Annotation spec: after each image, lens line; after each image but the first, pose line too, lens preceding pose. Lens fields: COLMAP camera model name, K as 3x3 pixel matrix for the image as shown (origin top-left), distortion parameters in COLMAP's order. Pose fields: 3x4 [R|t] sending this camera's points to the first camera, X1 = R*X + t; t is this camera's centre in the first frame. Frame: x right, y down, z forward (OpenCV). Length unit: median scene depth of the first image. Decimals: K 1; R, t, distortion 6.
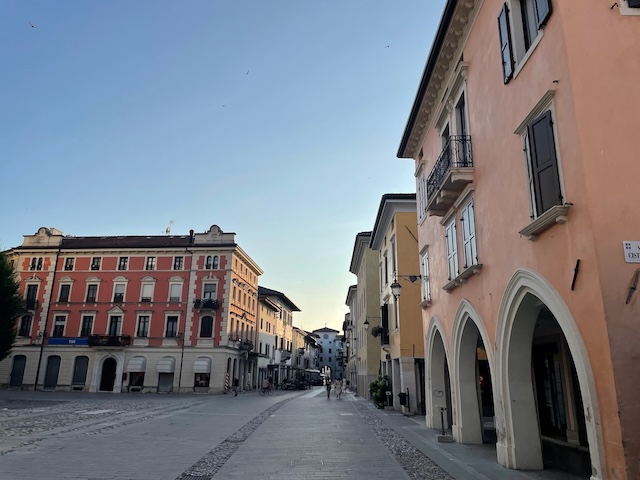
lens RADIAL K [[474.4, 0, 320.0], [0, 474.4, 240.0], [0, 0, 1]] dist [0.074609, -0.105959]
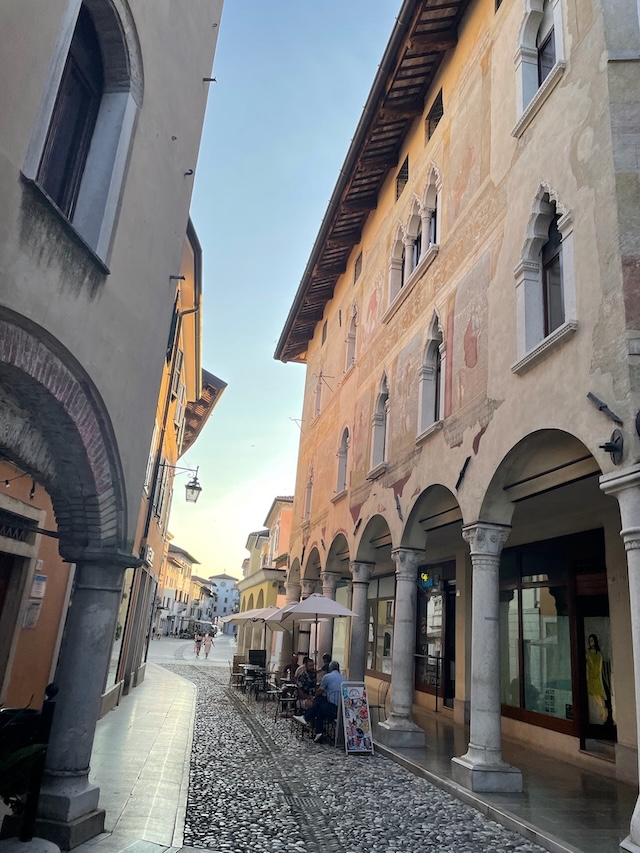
lens RADIAL K [[632.3, 0, 320.0], [0, 632.3, 426.5], [0, 0, 1]] dist [0.074609, -0.105959]
pose [[0.984655, 0.112740, 0.133204, -0.002286], [-0.108781, 0.993390, -0.036658, -0.127866], [-0.136456, 0.021606, 0.990410, -0.425018]]
